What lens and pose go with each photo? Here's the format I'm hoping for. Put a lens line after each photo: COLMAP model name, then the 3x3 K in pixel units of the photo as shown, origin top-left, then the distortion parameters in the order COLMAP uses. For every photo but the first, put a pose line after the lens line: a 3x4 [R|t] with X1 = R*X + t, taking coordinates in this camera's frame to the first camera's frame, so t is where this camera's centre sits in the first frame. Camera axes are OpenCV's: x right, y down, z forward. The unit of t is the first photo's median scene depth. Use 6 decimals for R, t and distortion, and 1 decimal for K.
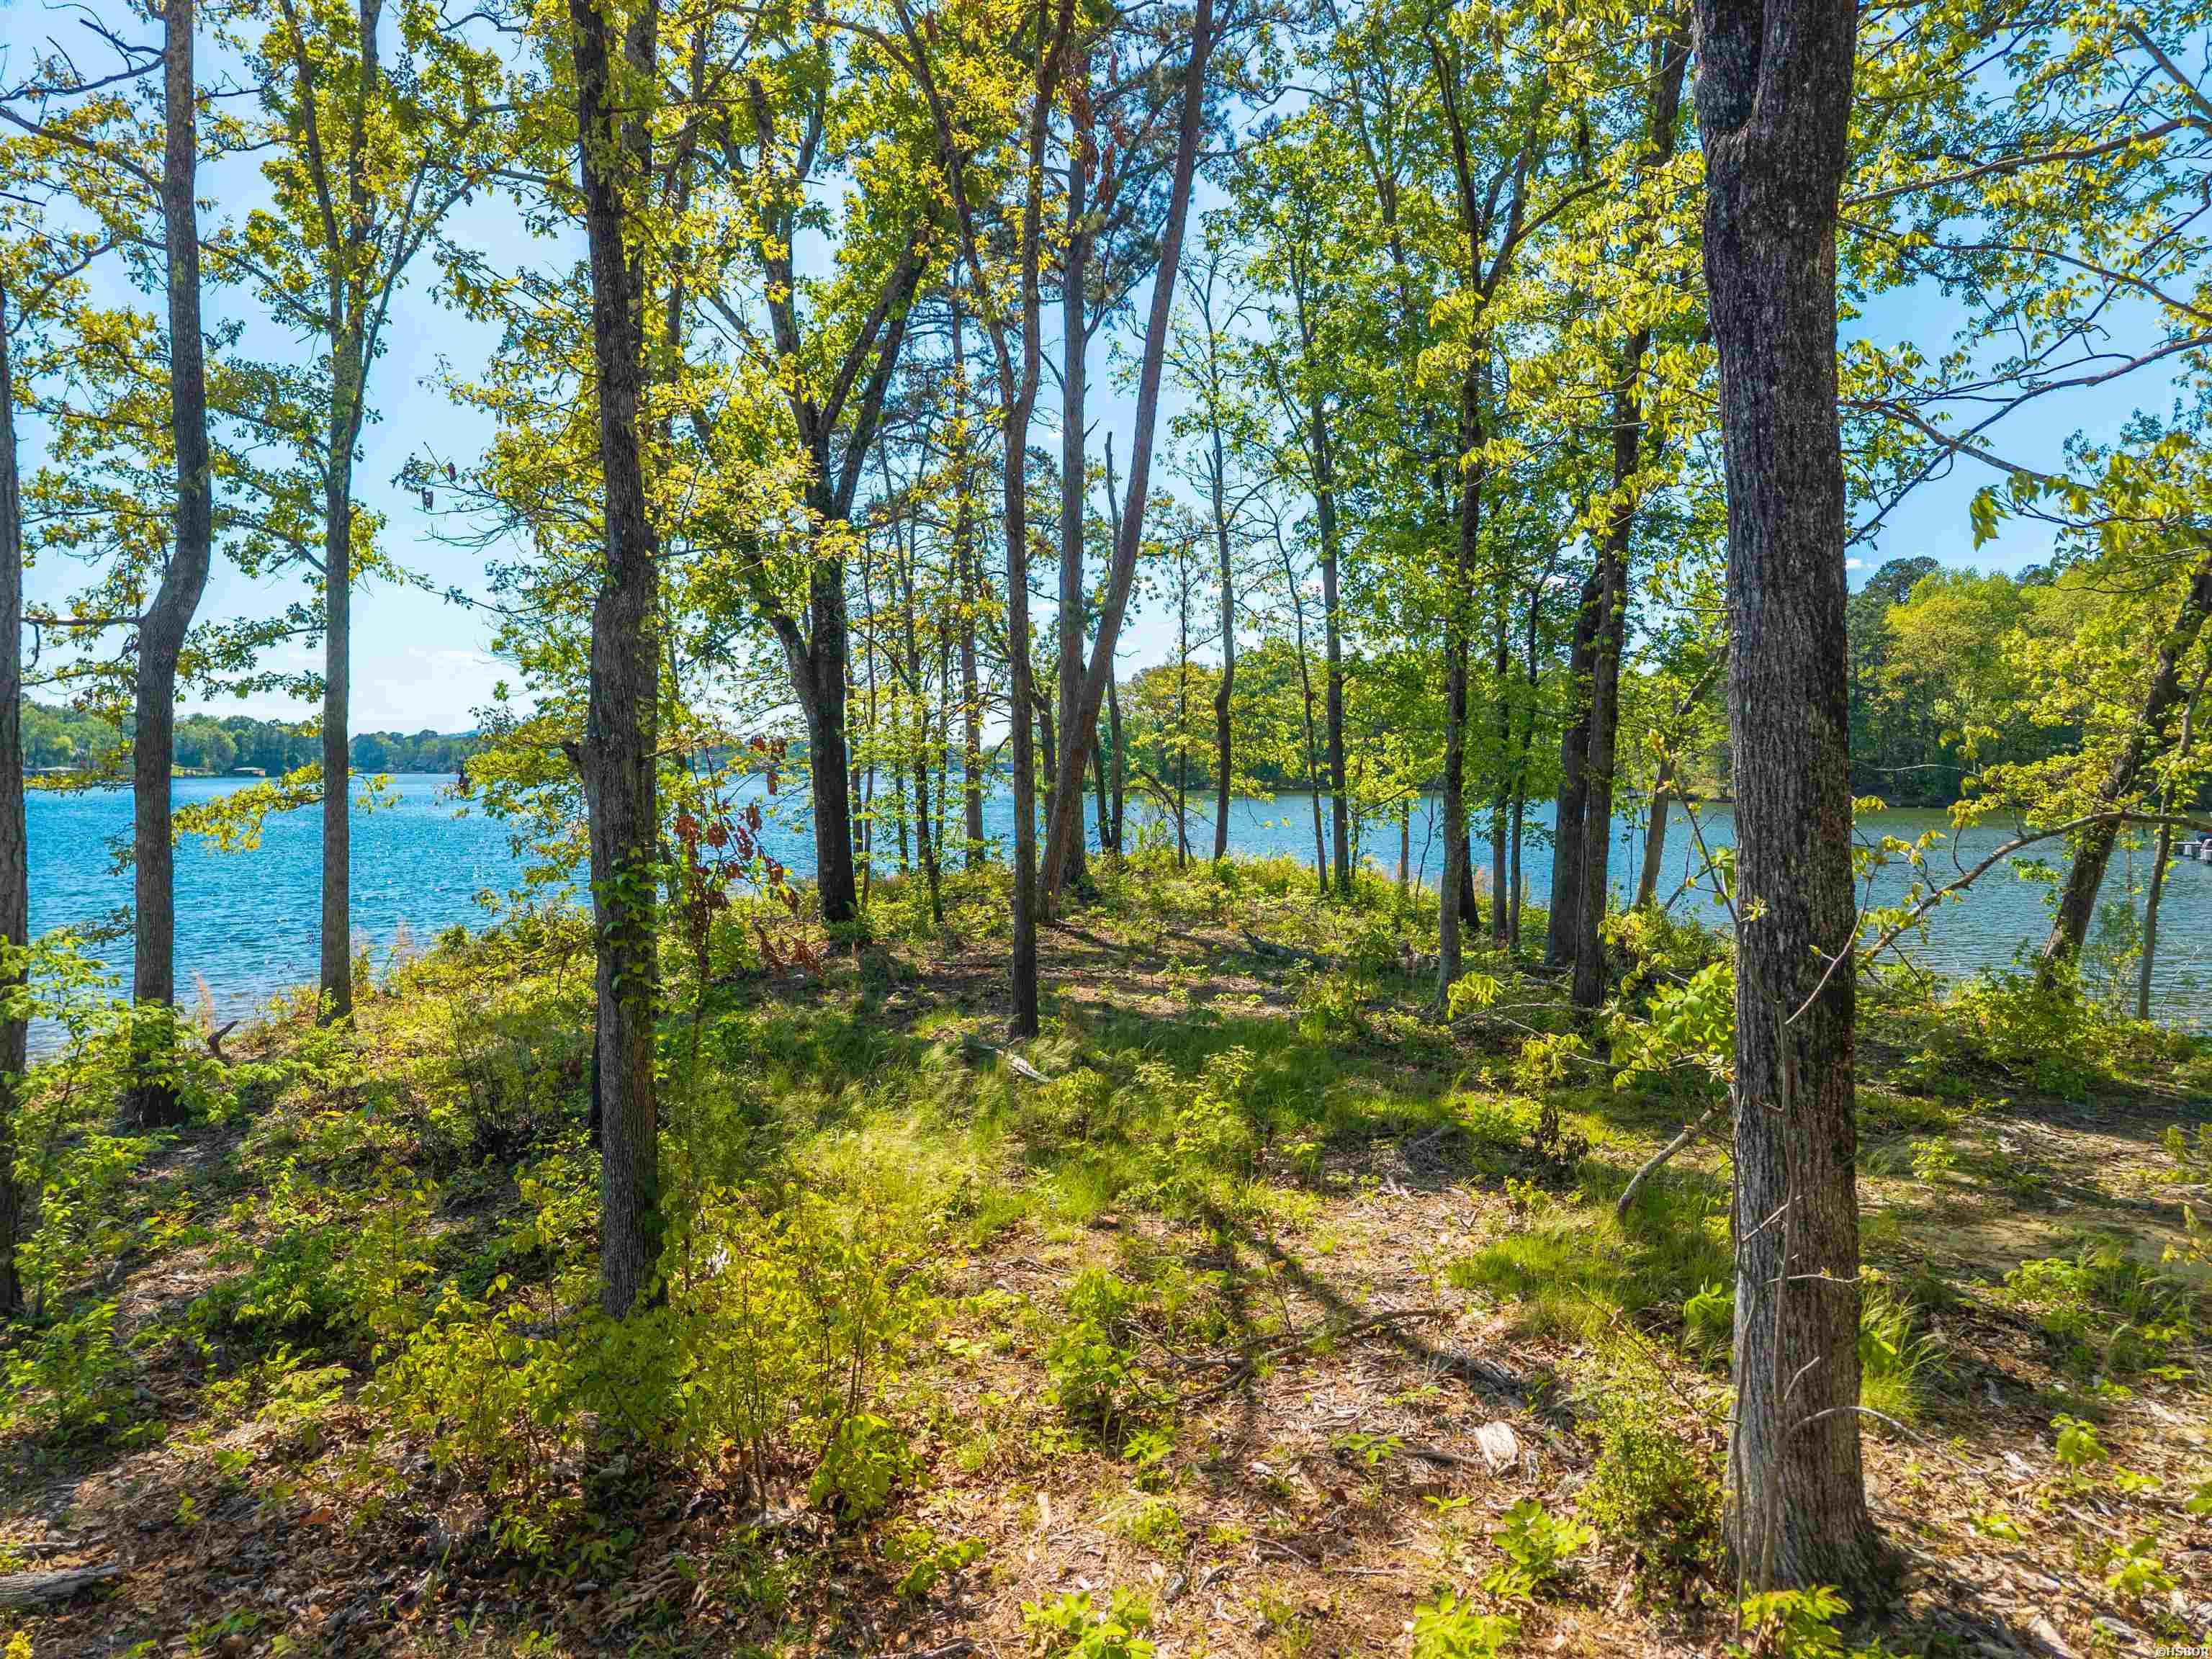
lens RADIAL K [[1453.0, 0, 1110.1], [0, 1453.0, 821.5], [0, 0, 1]] dist [0.022917, -0.031964]
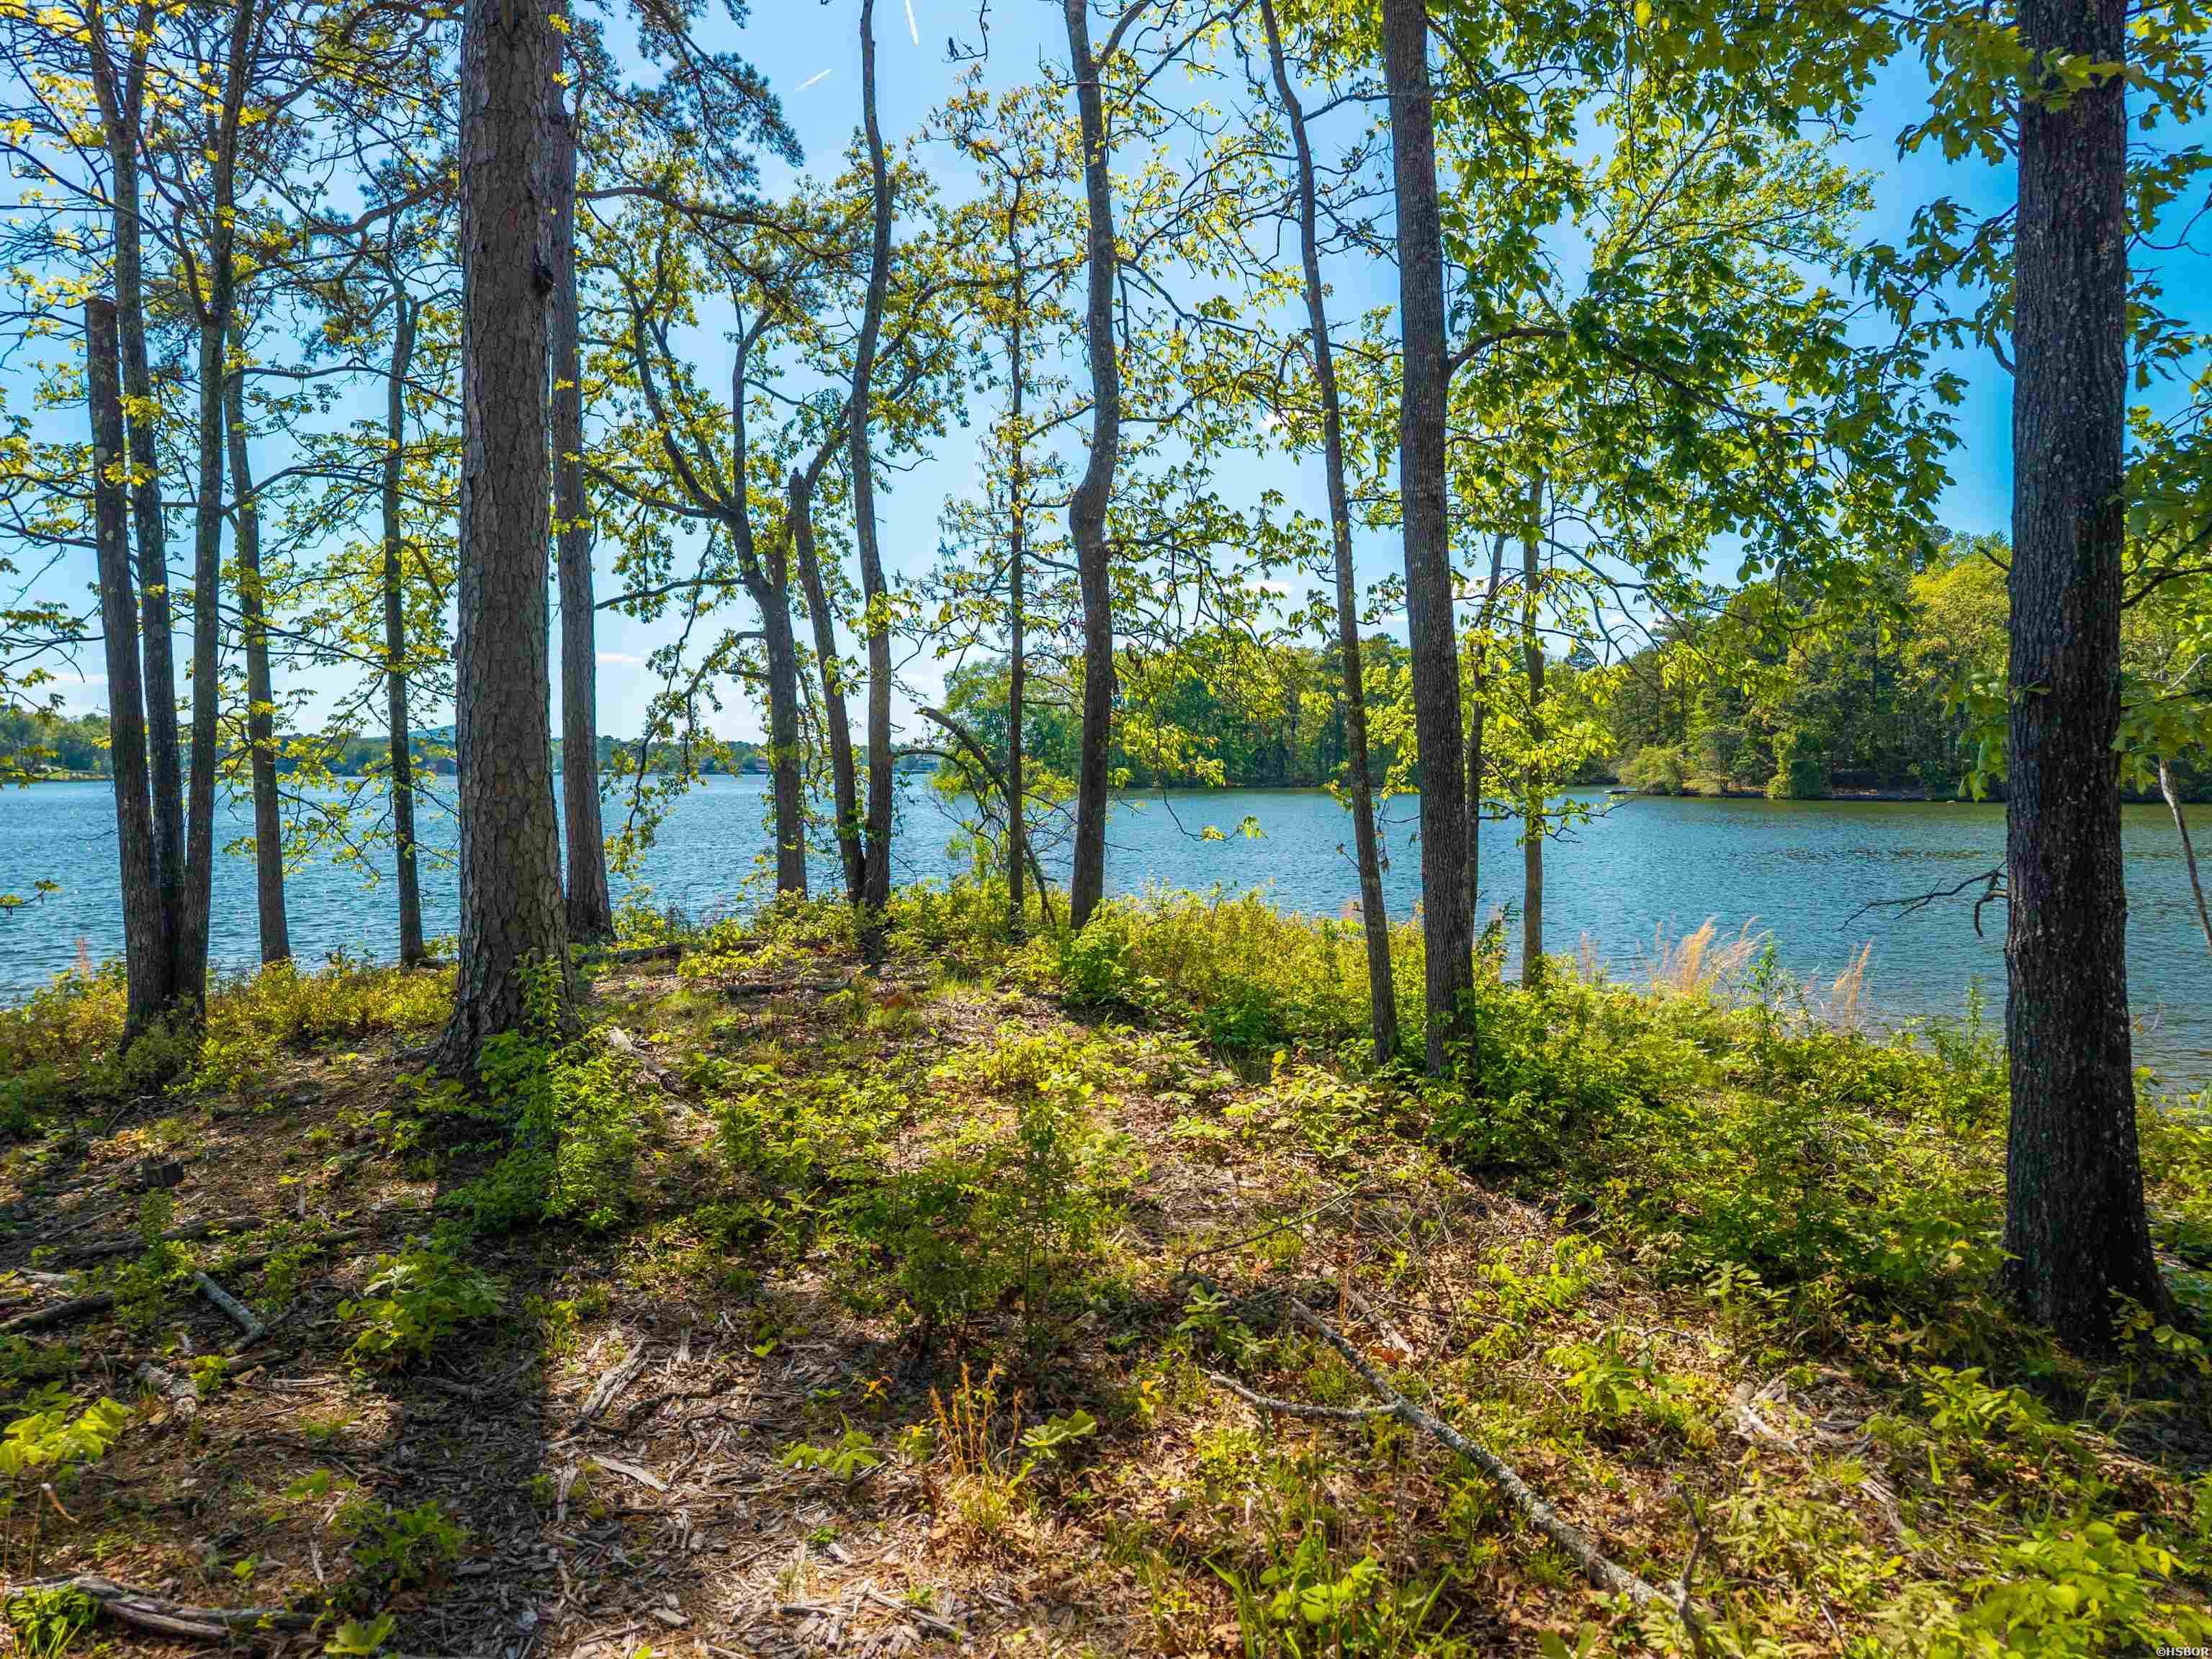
lens RADIAL K [[1453.0, 0, 1110.1], [0, 1453.0, 821.5], [0, 0, 1]] dist [0.022917, -0.031964]
pose [[0.999035, -0.002315, 0.043867, 0.061066], [0.002308, 0.999997, 0.000222, -0.001089], [-0.043867, -0.000121, 0.999037, 0.581444]]
